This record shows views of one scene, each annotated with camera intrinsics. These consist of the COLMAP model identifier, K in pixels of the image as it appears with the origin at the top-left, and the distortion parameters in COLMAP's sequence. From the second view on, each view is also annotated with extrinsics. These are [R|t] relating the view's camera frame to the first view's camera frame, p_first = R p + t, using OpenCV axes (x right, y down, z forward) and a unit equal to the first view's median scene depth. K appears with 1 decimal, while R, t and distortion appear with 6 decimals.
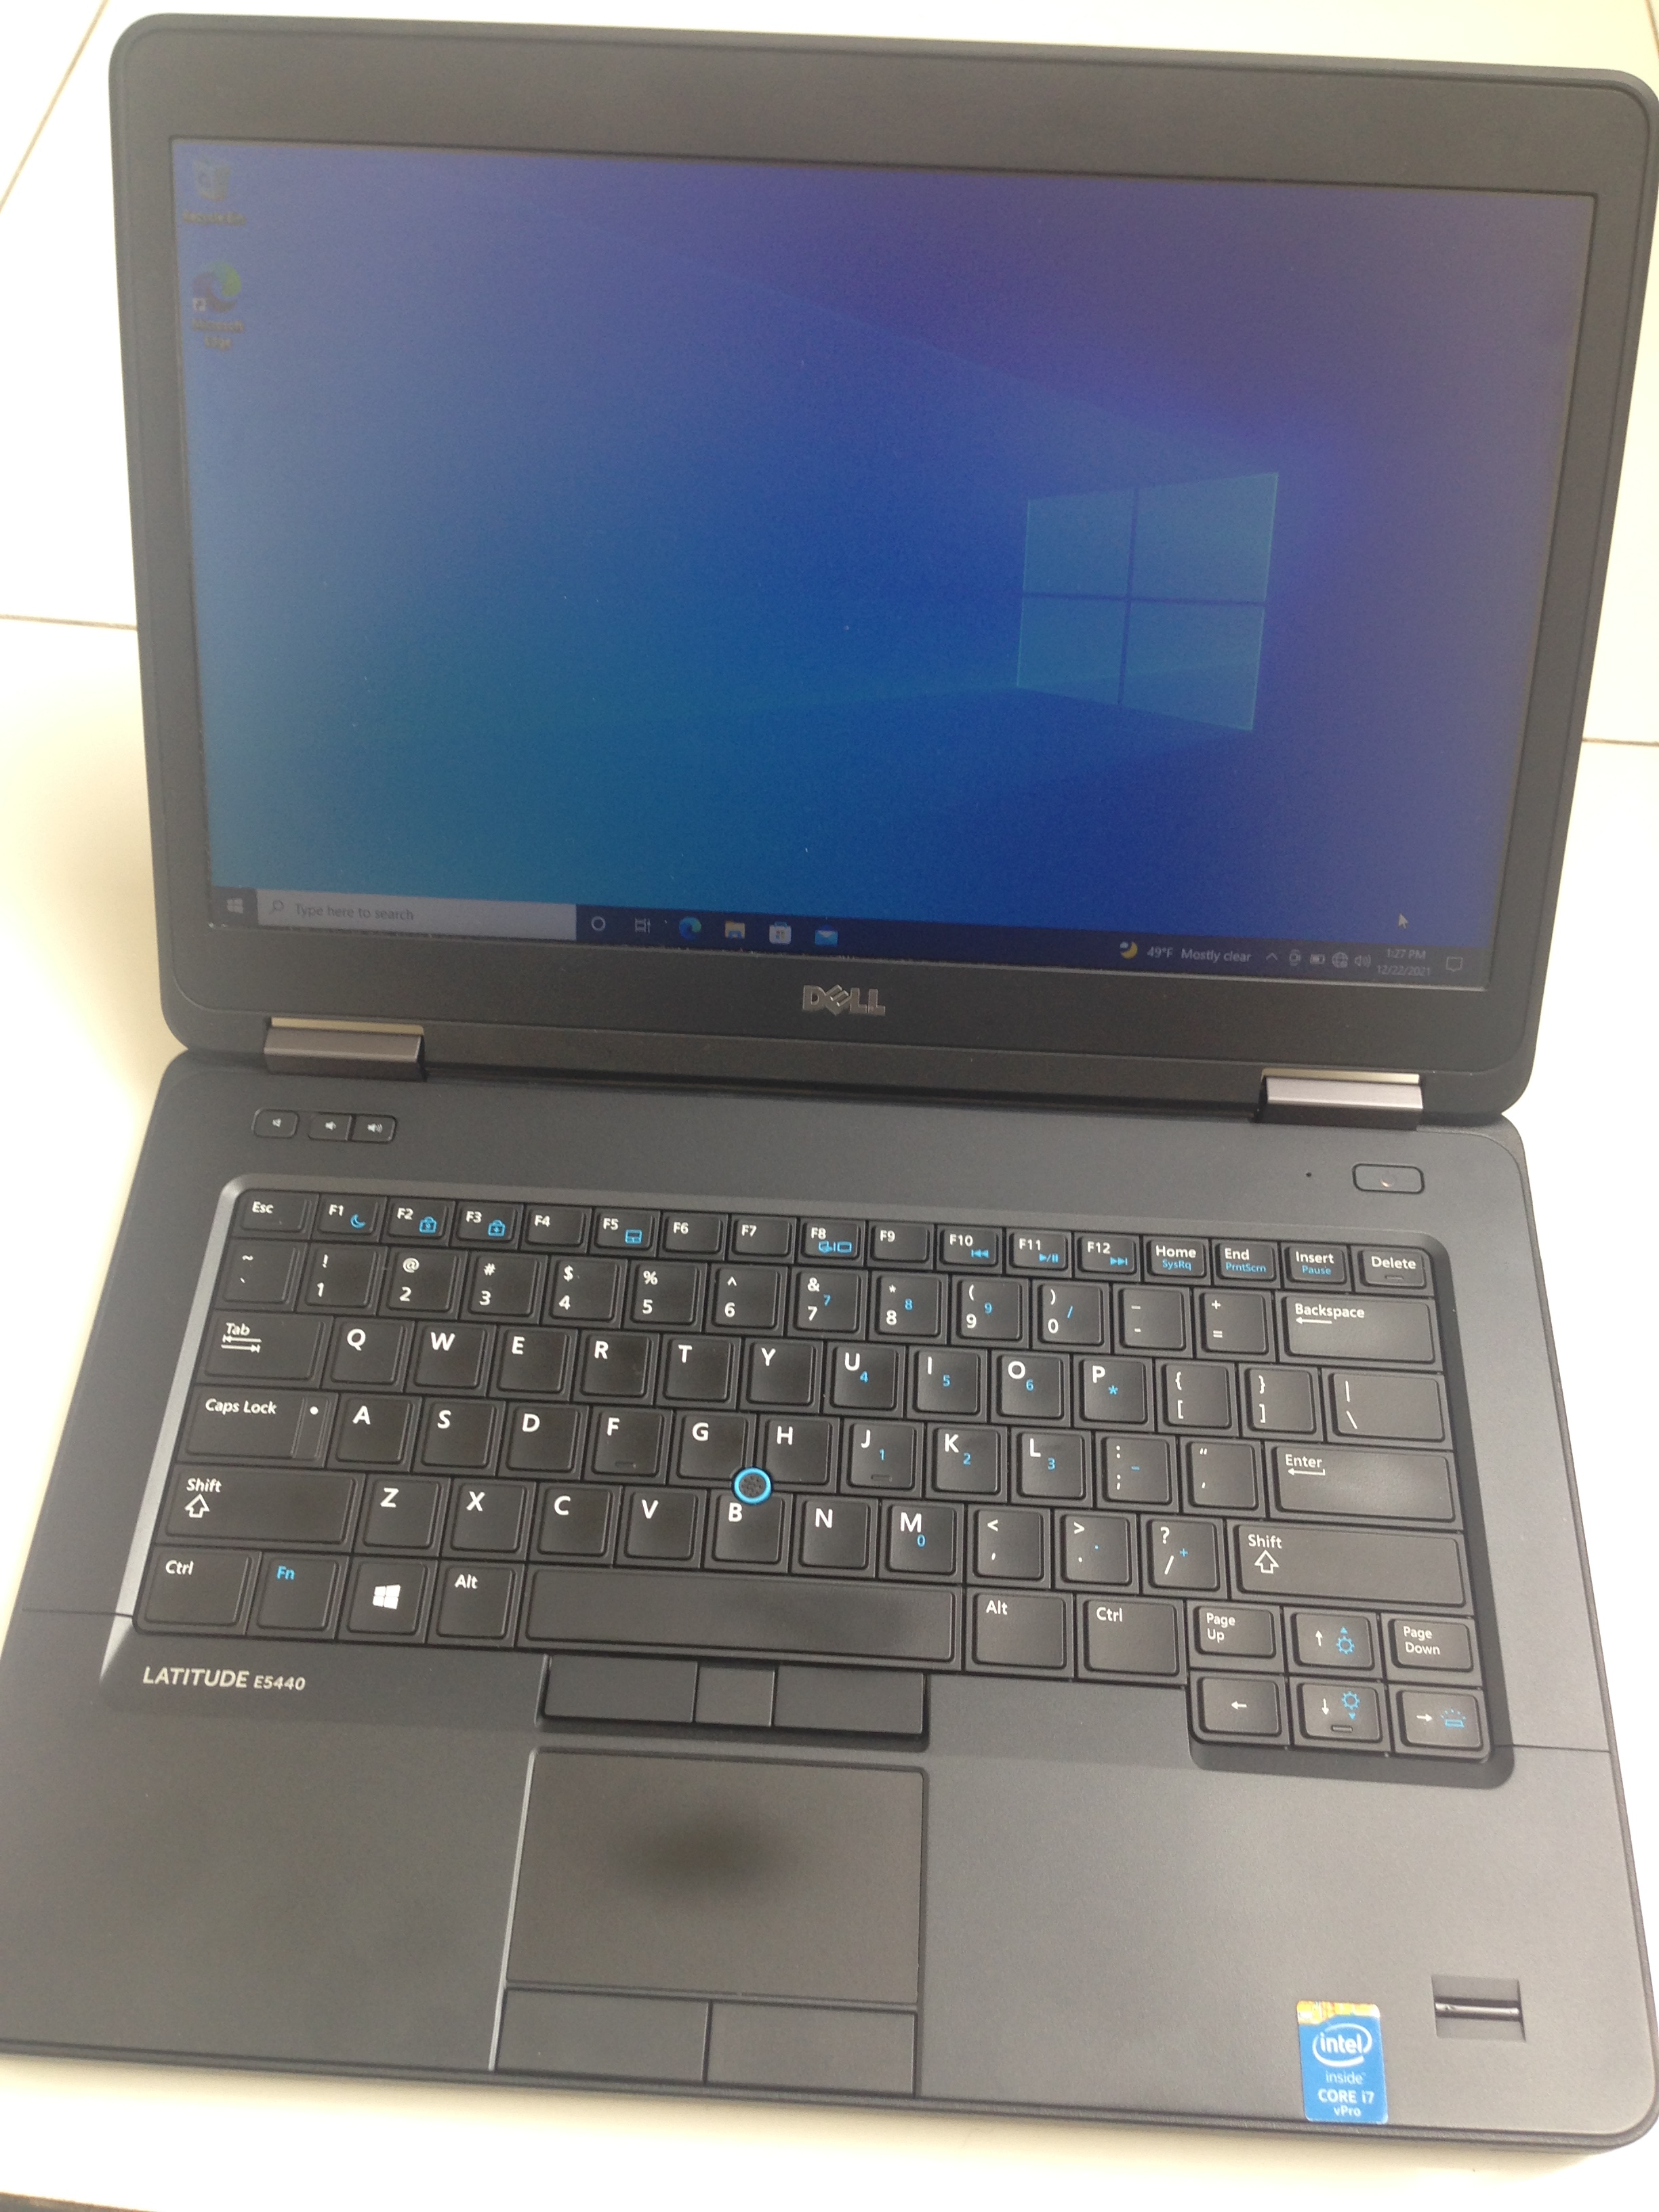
lens RADIAL K [[2126.6, 0, 825.7], [0, 2126.6, 1101.7], [0, 0, 1]] dist [-0.010374, 0.000000]
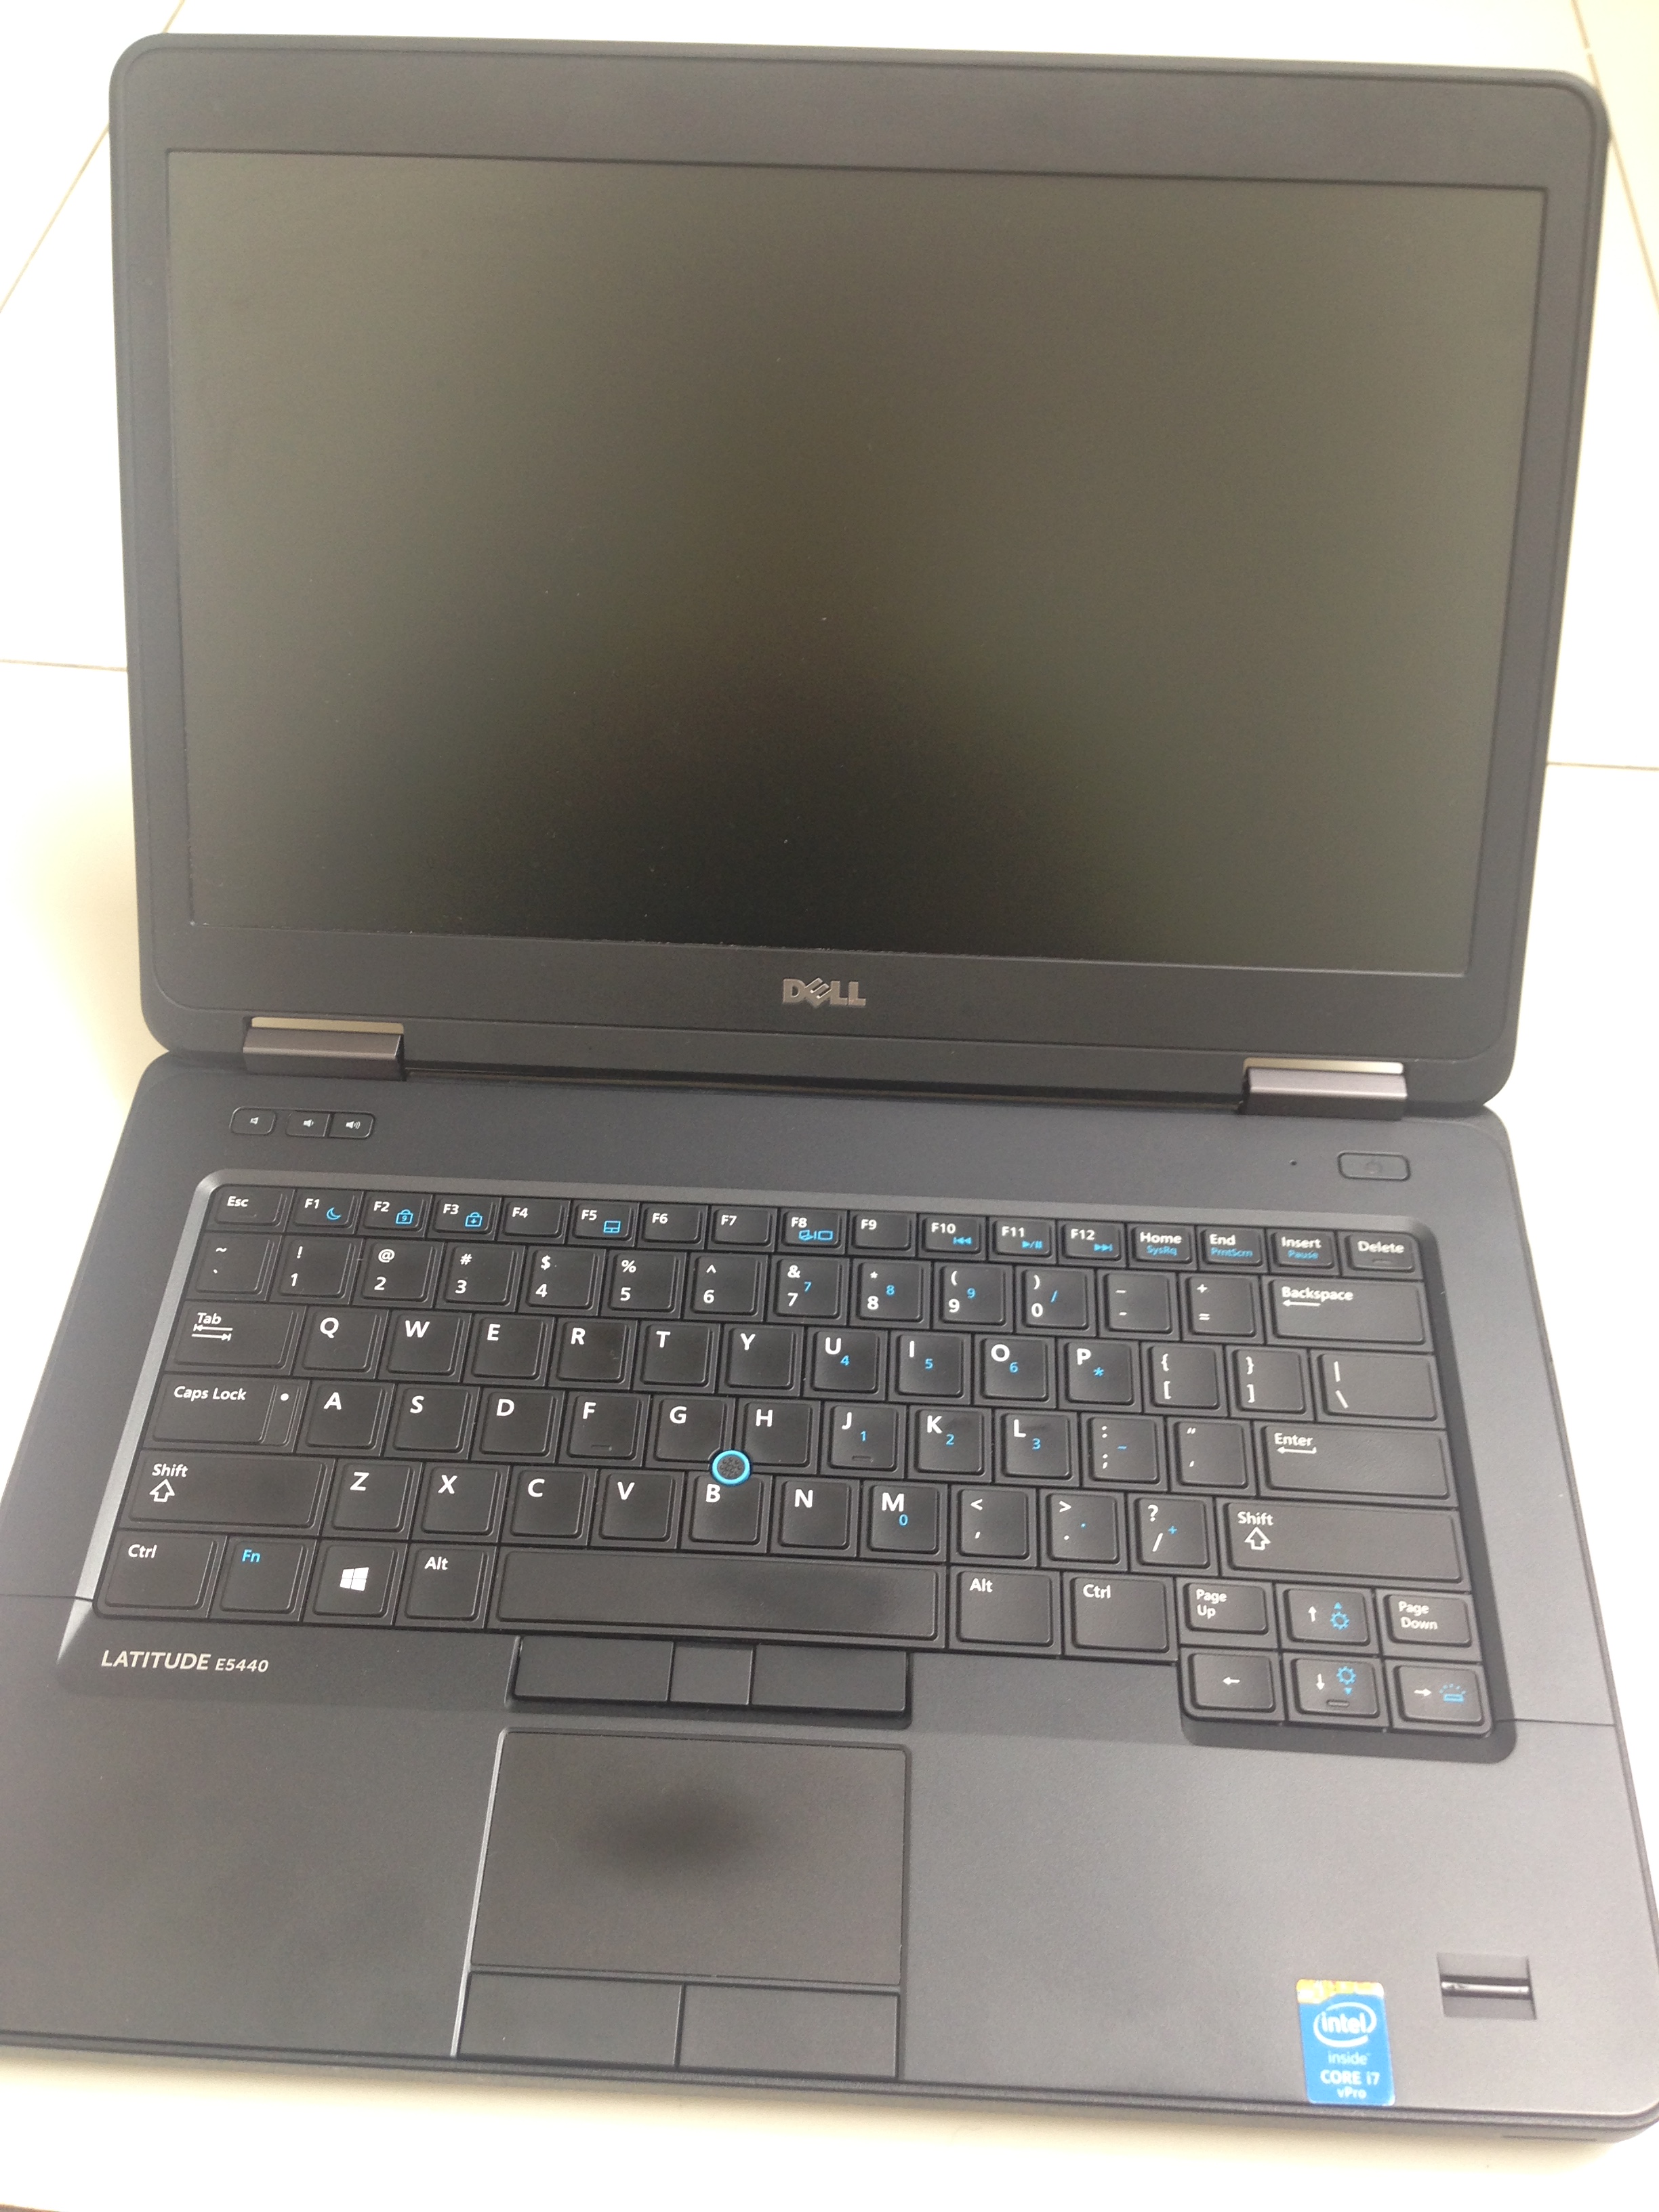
lens RADIAL K [[2126.6, 0, 836.3], [0, 2126.6, 1105.2], [0, 0, 1]] dist [-0.010374, 0.000000]
pose [[0.999985, -0.004810, 0.002659, 0.012412], [0.005030, 0.995944, -0.089833, 0.104073], [-0.002216, 0.089845, 0.995953, 0.010616]]
